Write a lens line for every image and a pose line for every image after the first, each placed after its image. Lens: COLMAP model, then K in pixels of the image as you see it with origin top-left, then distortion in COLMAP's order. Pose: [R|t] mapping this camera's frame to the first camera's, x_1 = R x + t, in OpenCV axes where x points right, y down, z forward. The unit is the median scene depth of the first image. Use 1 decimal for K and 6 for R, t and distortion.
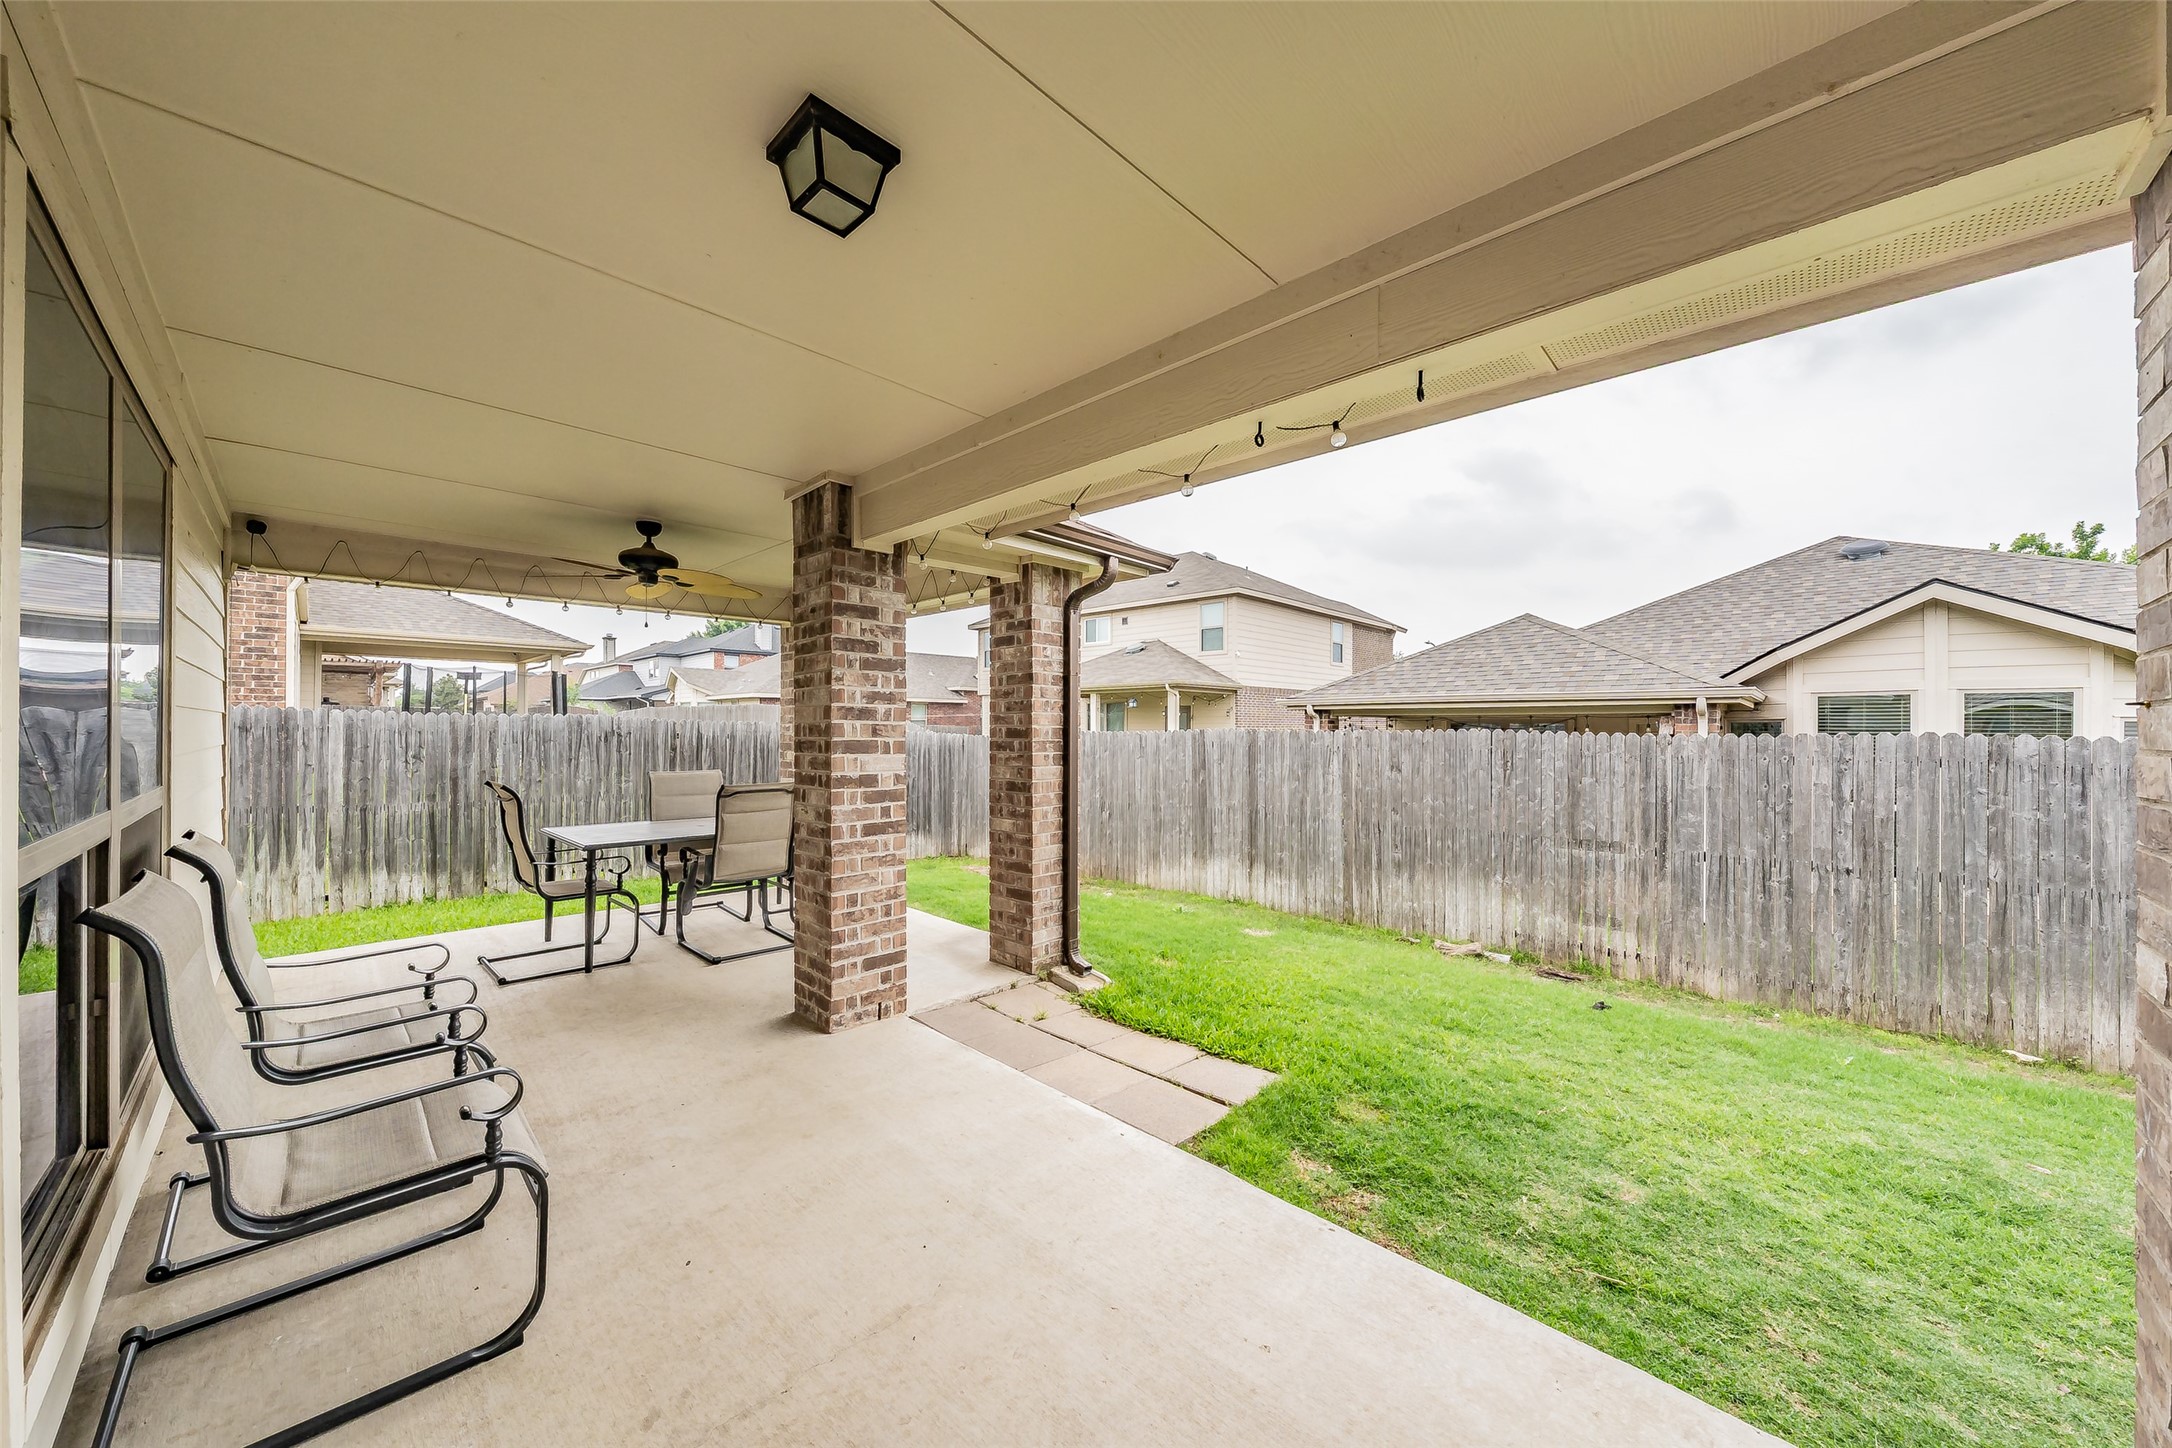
lens RADIAL K [[788.7, 0, 1107.0], [0, 788.7, 727.9], [0, 0, 1]] dist [-0.001484, -0.000099]
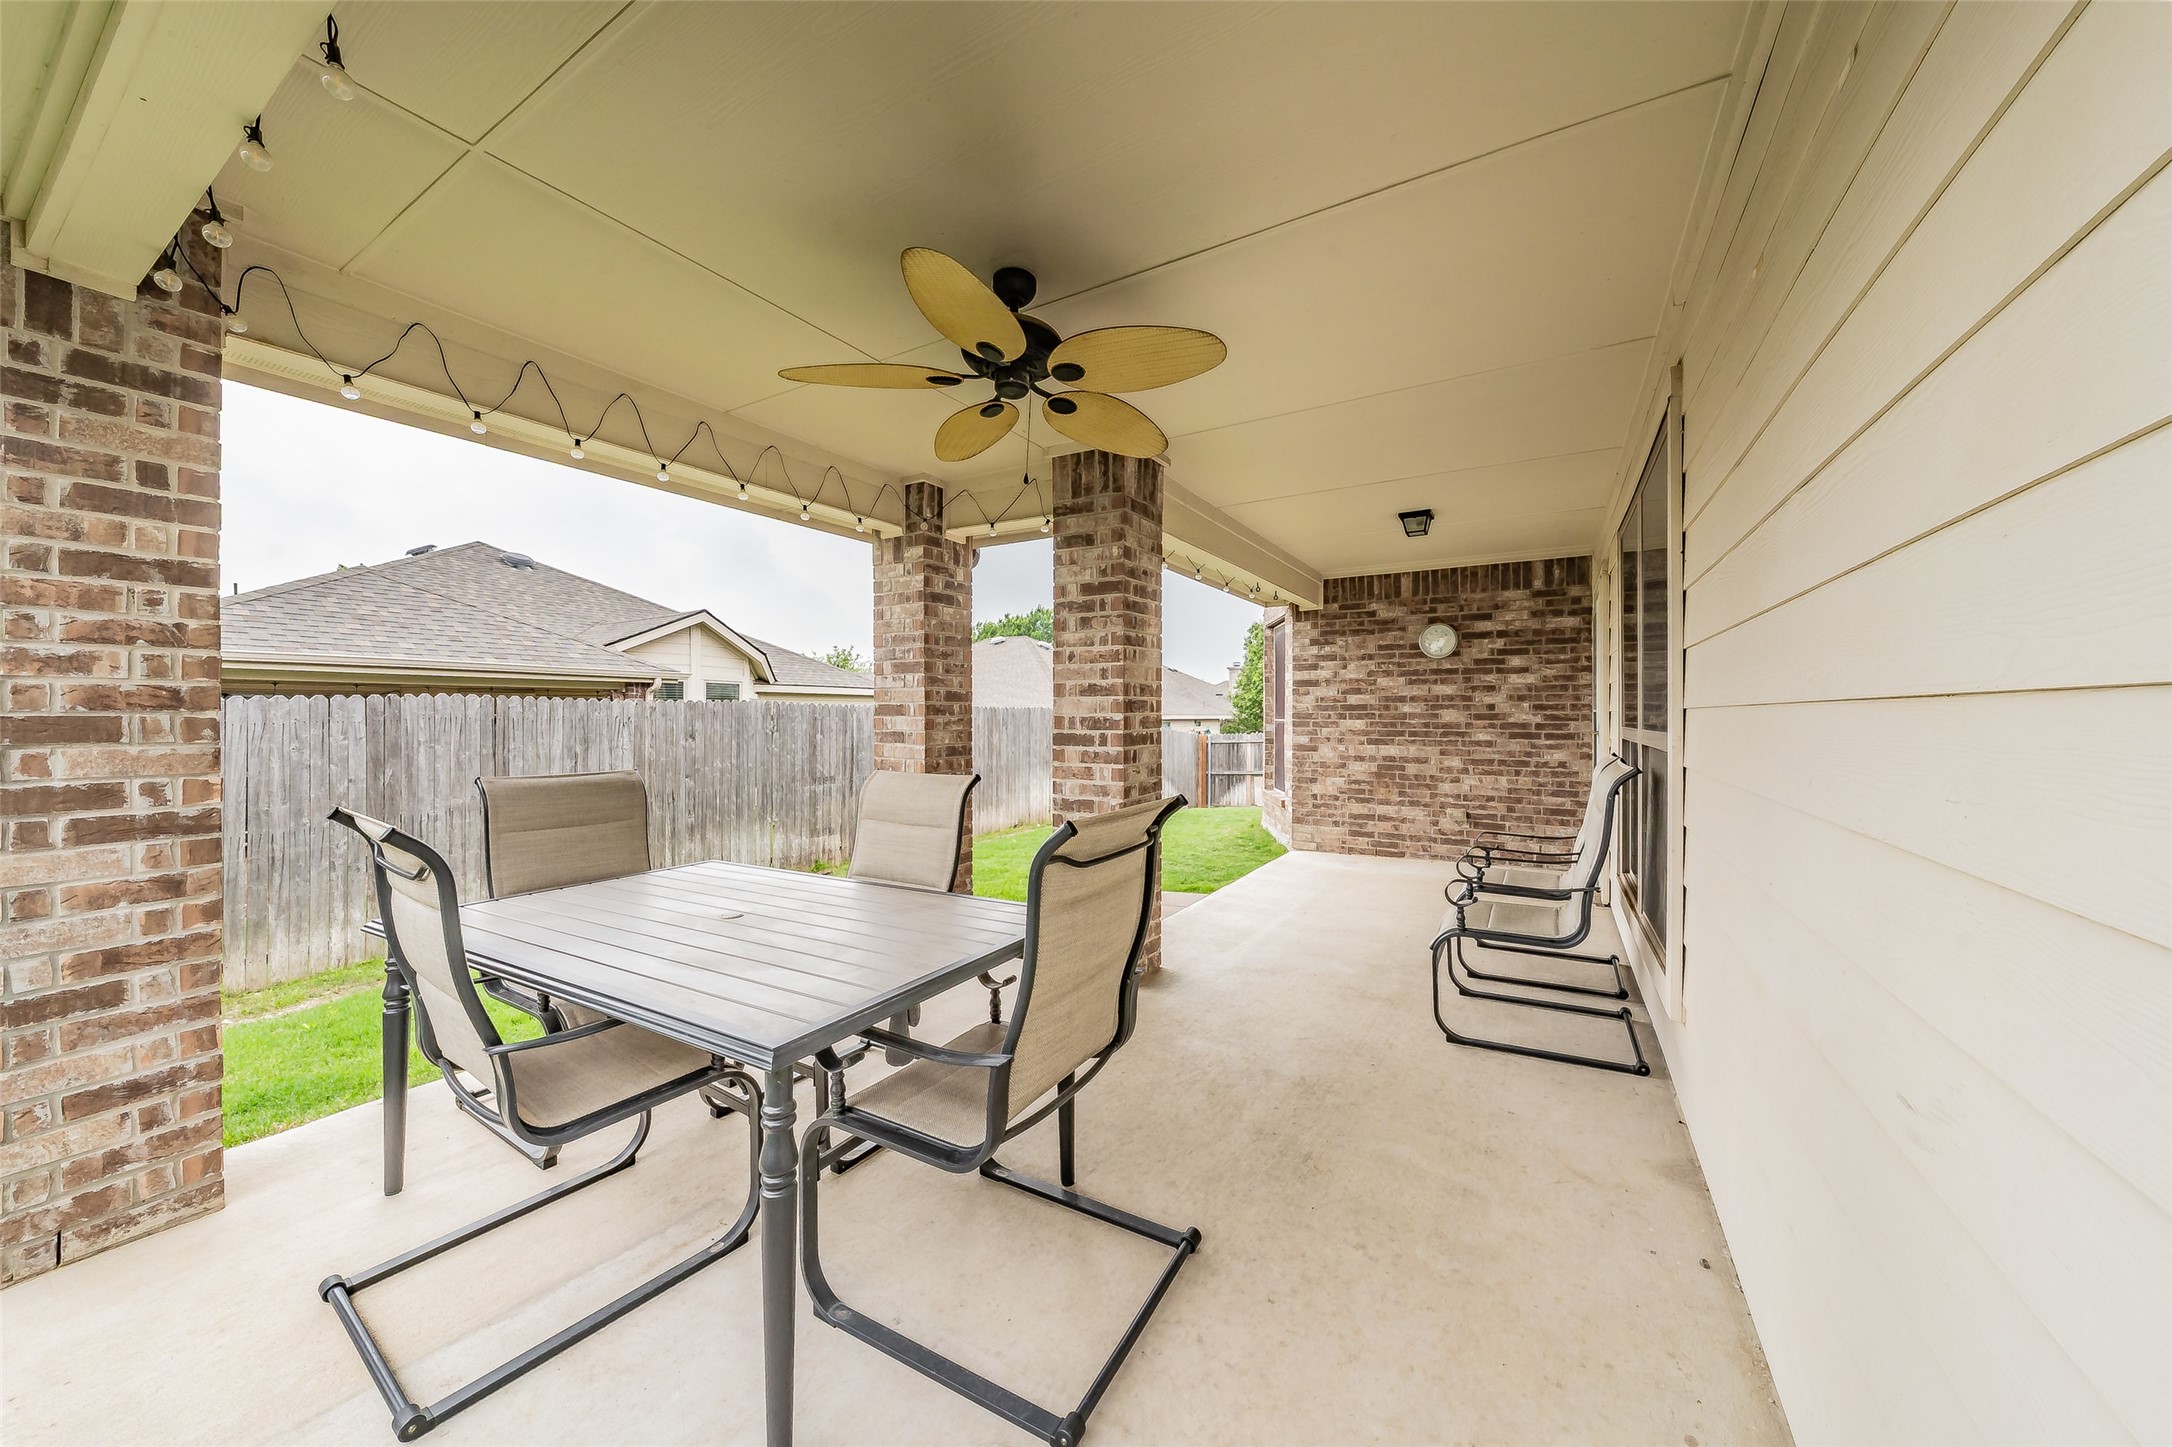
lens RADIAL K [[744.1, 0, 1089.9], [0, 744.1, 721.9], [0, 0, 1]] dist [-0.000276, -0.000054]
pose [[-0.223052, -0.013406, 0.974714, -1.031047], [-0.002439, 0.999910, 0.013195, 0.025012], [-0.974803, 0.000566, -0.223065, 1.022181]]
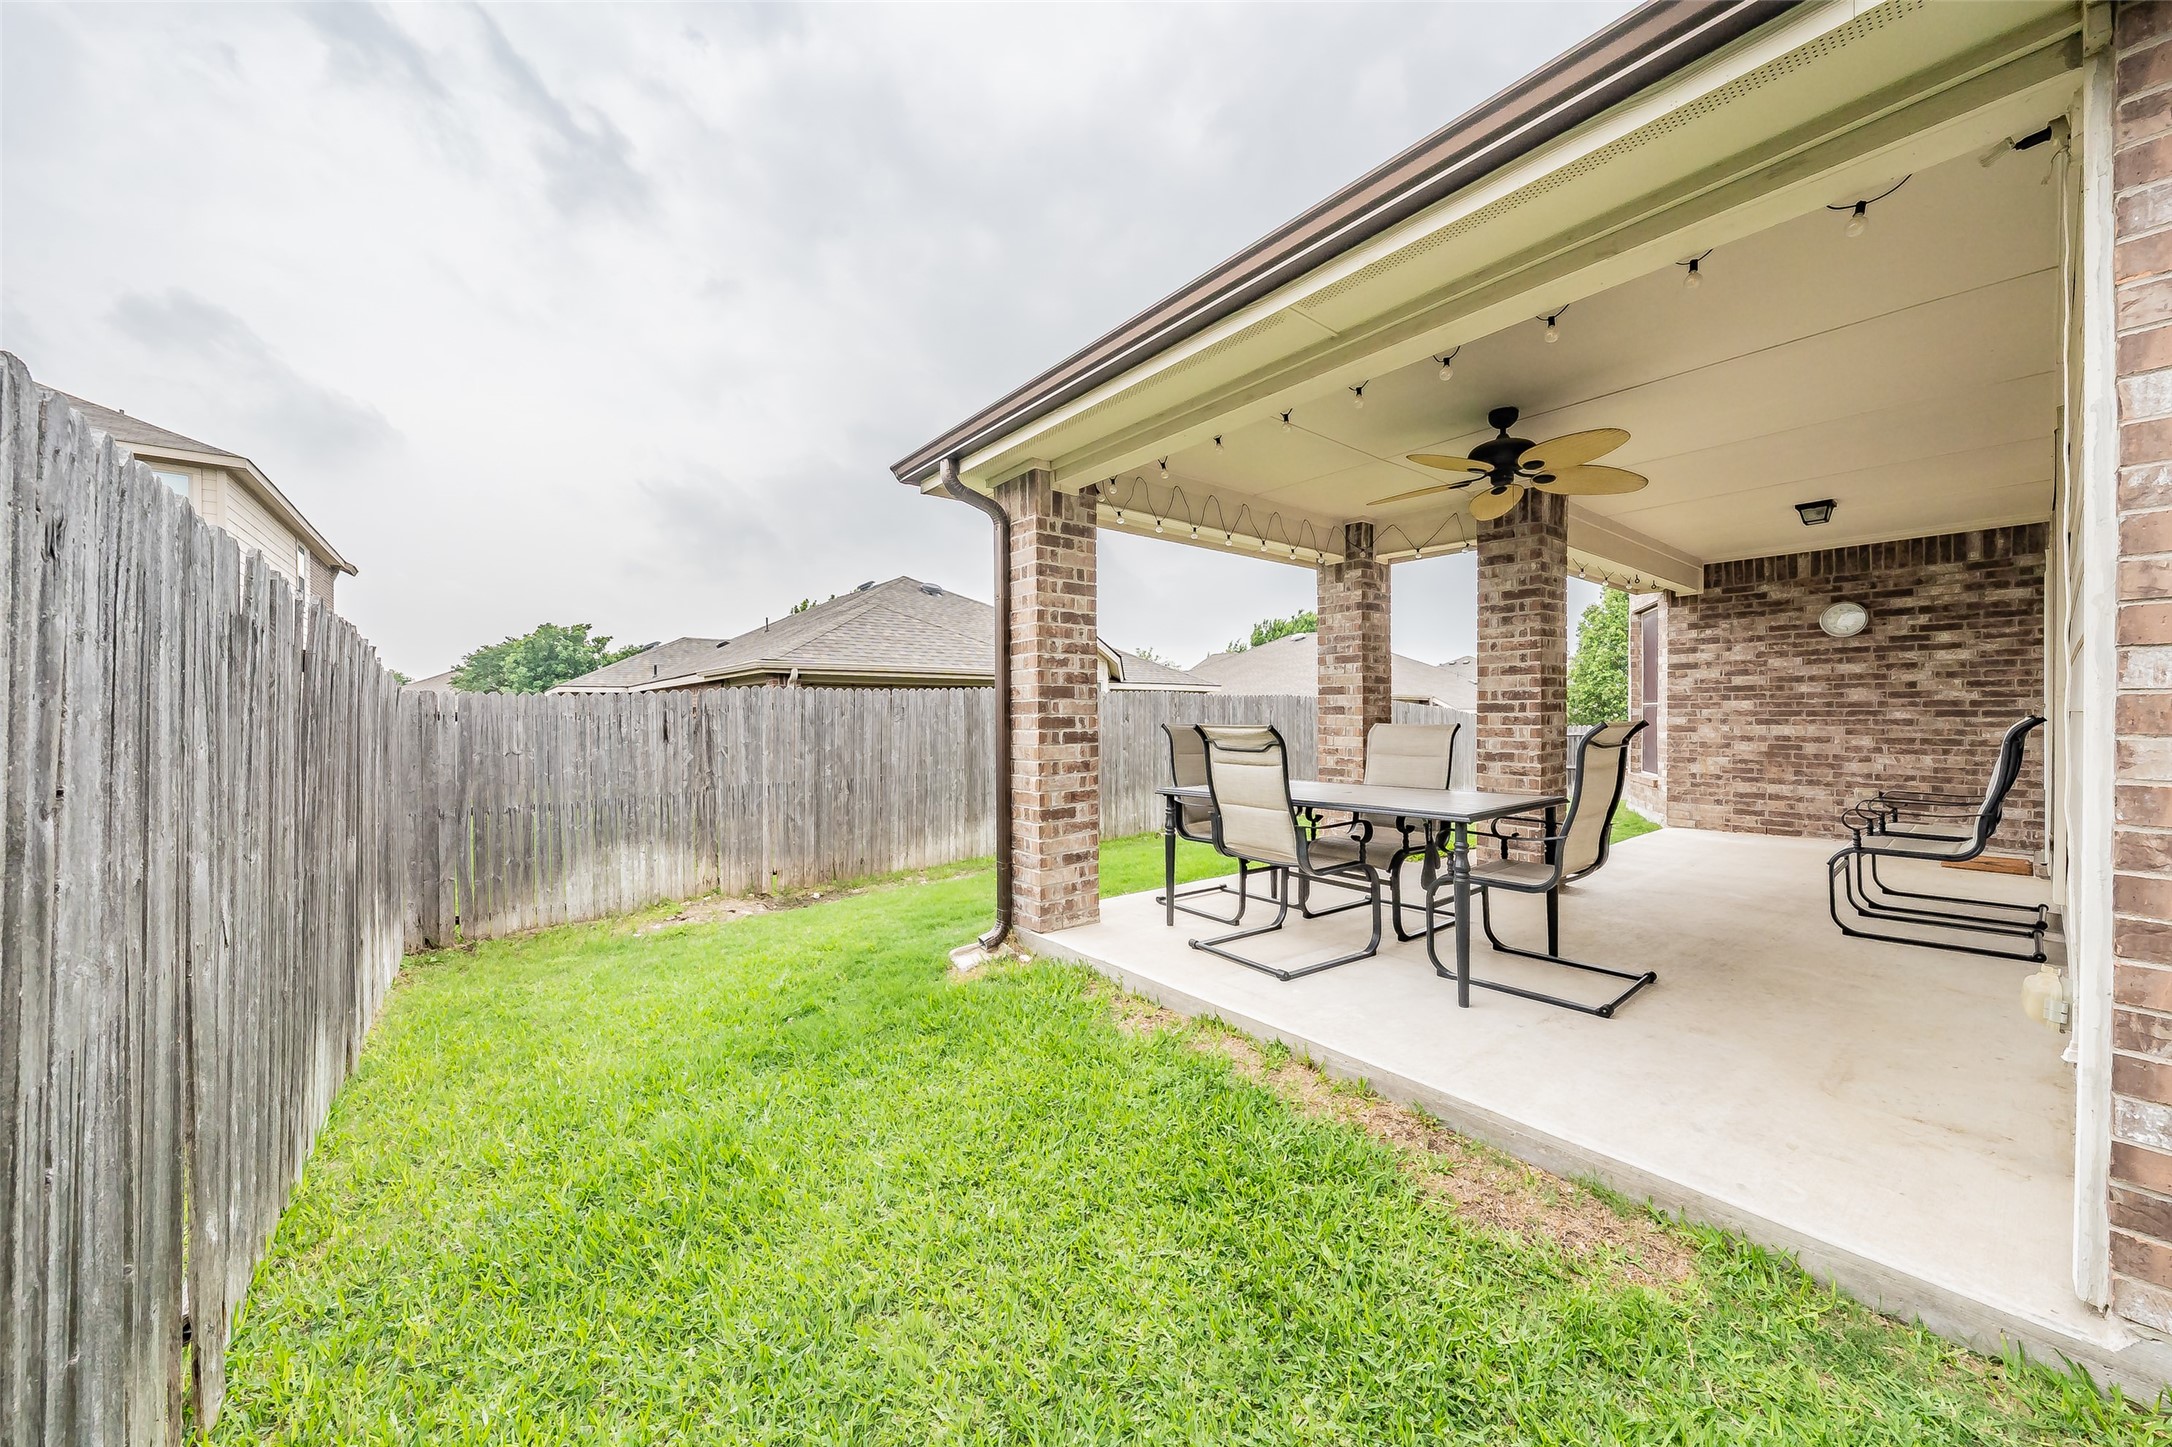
lens RADIAL K [[760.7, 0, 1107.1], [0, 760.7, 725.3], [0, 0, 1]] dist [-0.000846, -0.000132]
pose [[0.113975, -0.017762, 0.993325, -1.384576], [0.004456, 0.999839, 0.017368, 0.056488], [-0.993474, 0.002447, 0.114035, 1.279418]]
